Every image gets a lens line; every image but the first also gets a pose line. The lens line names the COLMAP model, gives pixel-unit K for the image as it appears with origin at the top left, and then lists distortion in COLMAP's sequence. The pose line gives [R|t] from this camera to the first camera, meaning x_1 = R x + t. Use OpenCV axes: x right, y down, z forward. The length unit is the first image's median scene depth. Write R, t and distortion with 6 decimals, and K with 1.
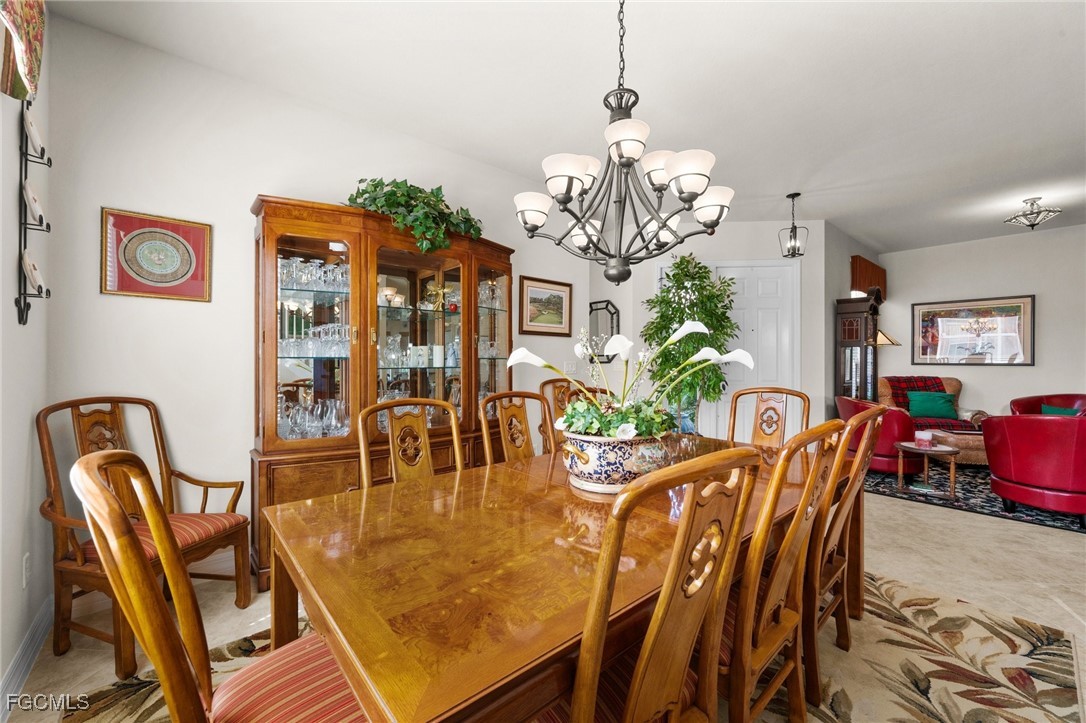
lens RADIAL K [[429.8, 0, 538.2], [0, 429.8, 361.2], [0, 0, 1]] dist [-0.001836, 0.000775]
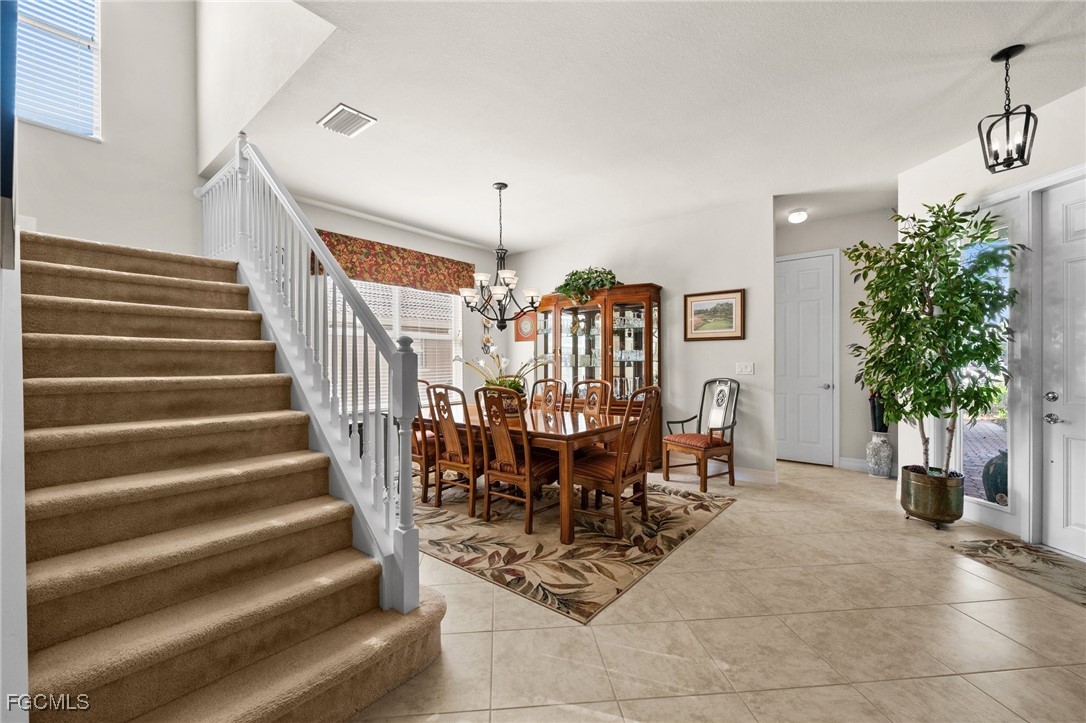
lens RADIAL K [[429.8, 0, 543.3], [0, 429.8, 370.2], [0, 0, 1]] dist [-0.001836, 0.000775]
pose [[0.173692, 0.012433, -0.984722, 1.111547], [0.003425, 0.999907, 0.013229, 0.004070], [0.984794, -0.005671, 0.173633, 0.359251]]
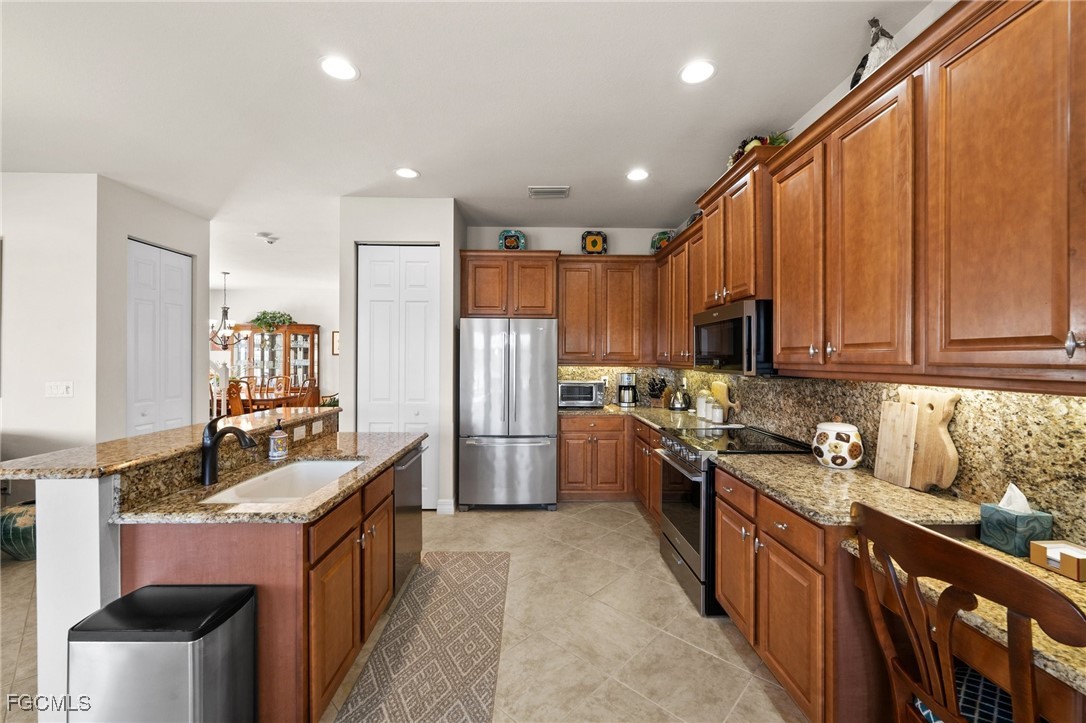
lens RADIAL K [[429.8, 0, 547.3], [0, 429.8, 352.9], [0, 0, 1]] dist [-0.001836, 0.000775]
pose [[0.788392, -0.006307, -0.615141, 2.289389], [-0.004889, 0.999852, -0.016519, -0.036938], [0.615154, 0.016031, 0.788244, -0.138341]]
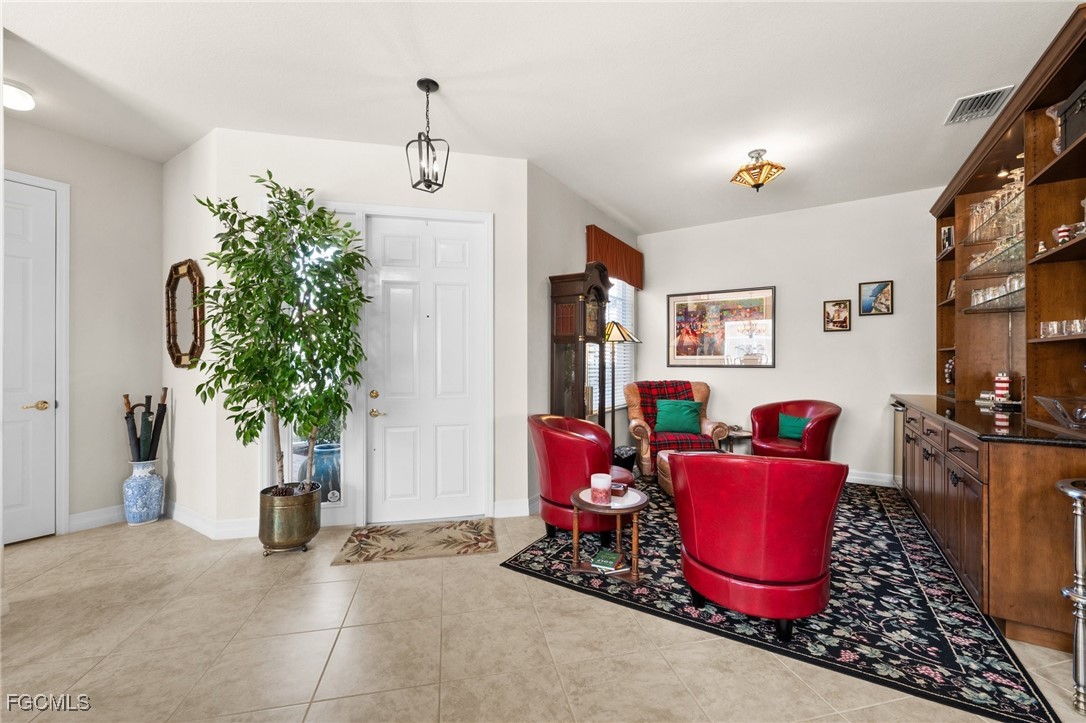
lens RADIAL K [[429.8, 0, 542.2], [0, 429.8, 364.7], [0, 0, 1]] dist [-0.001836, 0.000775]
pose [[0.957454, -0.005119, 0.288542, 0.624846], [0.004875, 0.999987, 0.001562, 0.002088], [-0.288546, -0.000089, 0.957466, 0.418105]]
